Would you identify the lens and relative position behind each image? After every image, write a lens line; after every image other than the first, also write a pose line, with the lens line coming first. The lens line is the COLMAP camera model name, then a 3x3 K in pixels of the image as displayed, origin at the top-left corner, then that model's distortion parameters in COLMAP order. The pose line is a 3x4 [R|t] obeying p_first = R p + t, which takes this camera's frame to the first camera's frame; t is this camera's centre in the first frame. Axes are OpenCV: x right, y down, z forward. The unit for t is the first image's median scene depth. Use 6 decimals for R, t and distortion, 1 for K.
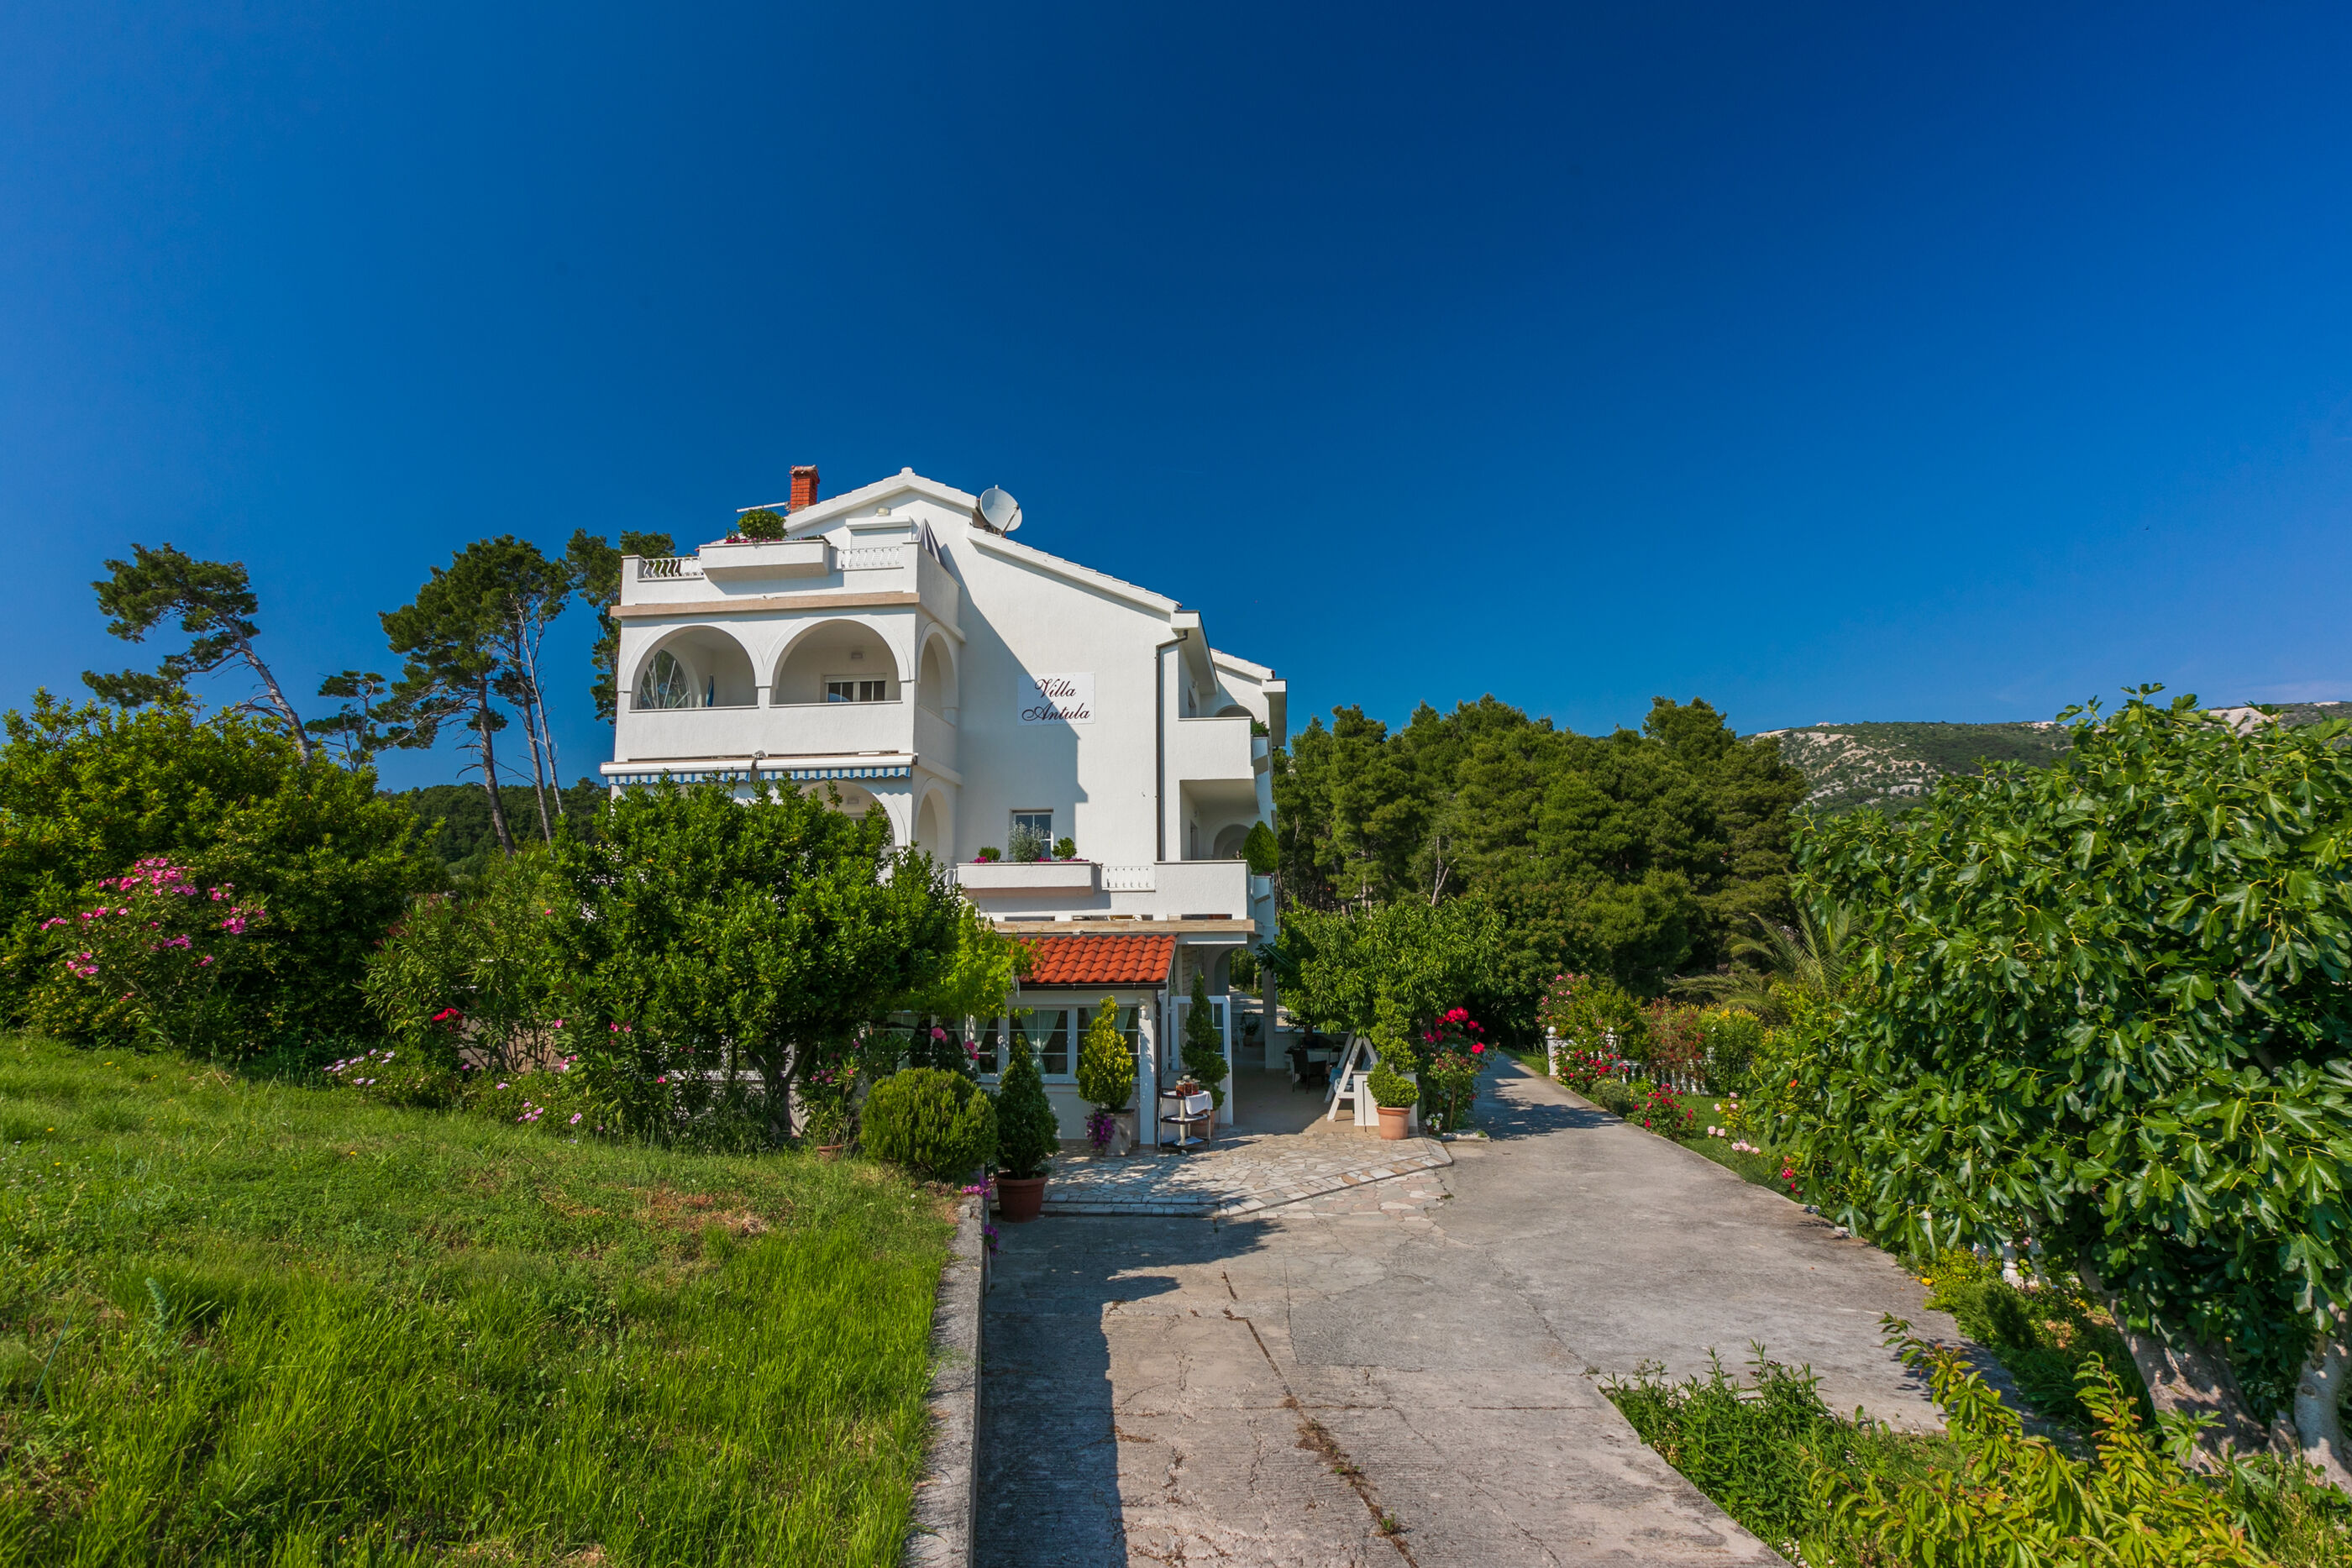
lens RADIAL K [[1133.5, 0, 1175.3], [0, 1133.5, 778.7], [0, 0, 1]] dist [0.000758, 0.000072]
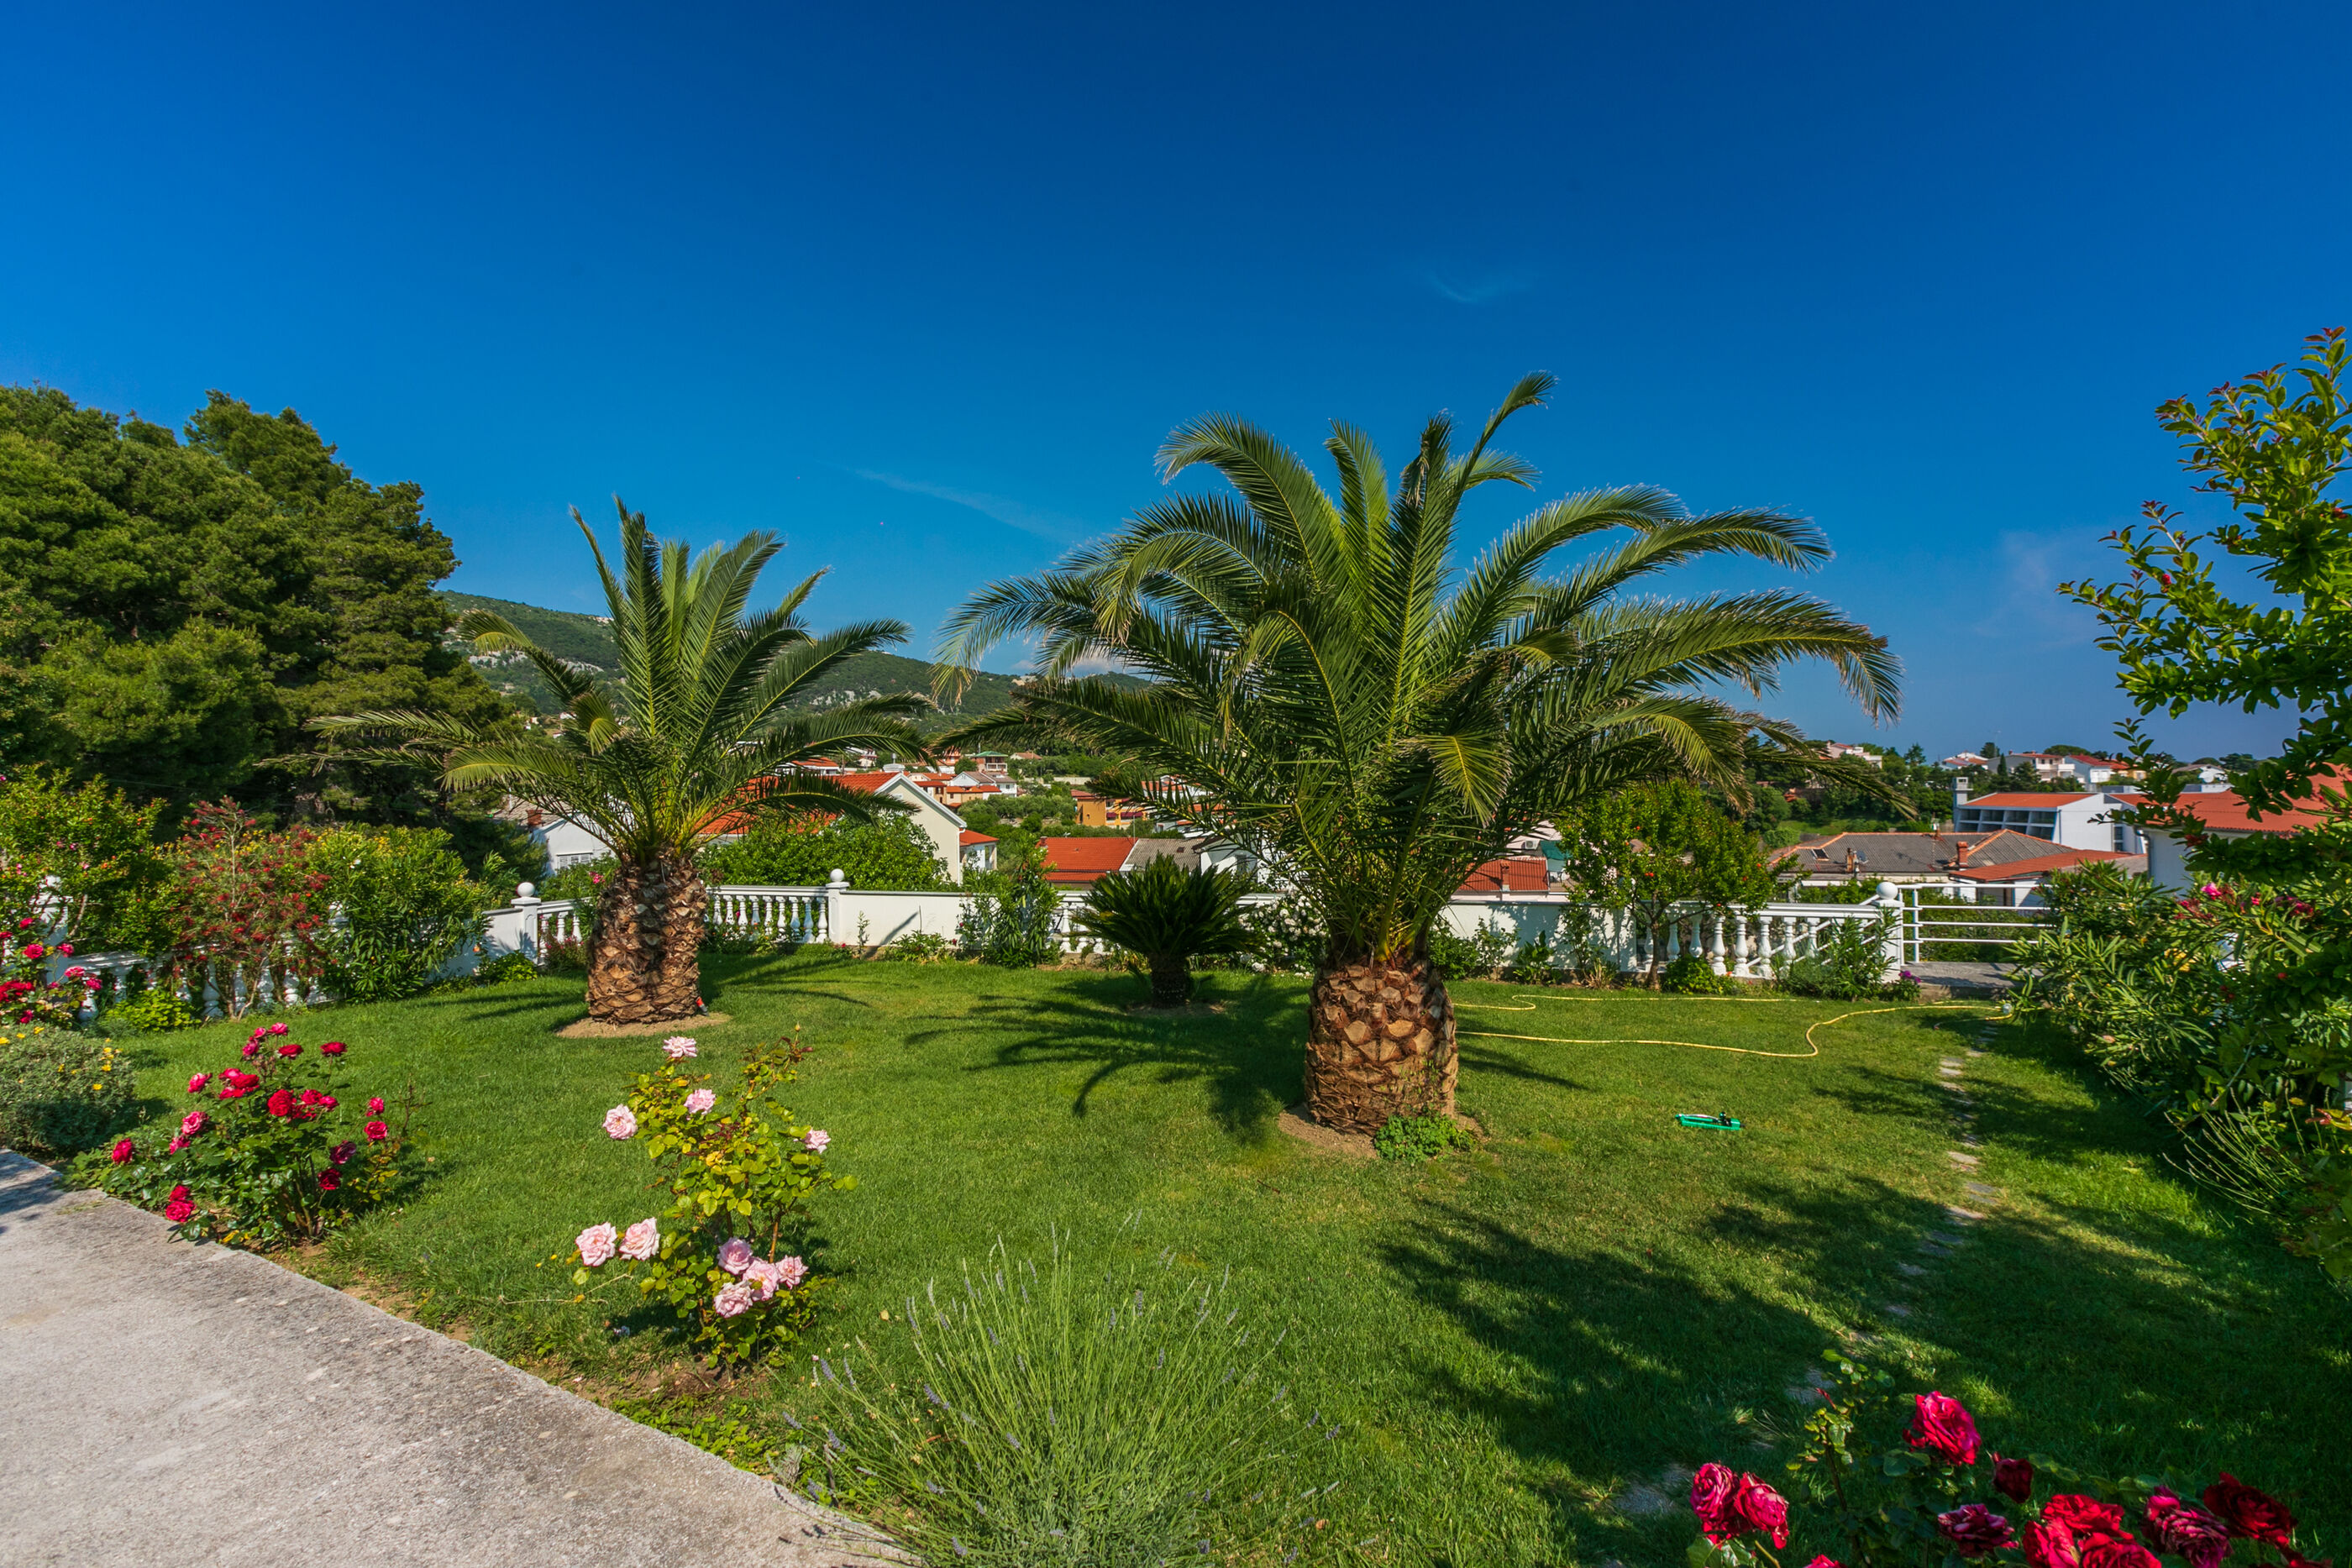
lens RADIAL K [[1066.4, 0, 1178.1], [0, 1066.4, 780.0], [0, 0, 1]] dist [0.000944, 0.000557]
pose [[0.404986, 0.010720, 0.914260, 0.113660], [-0.119688, 0.991948, 0.041387, 0.069137], [-0.906455, -0.126188, 0.403008, 0.280775]]
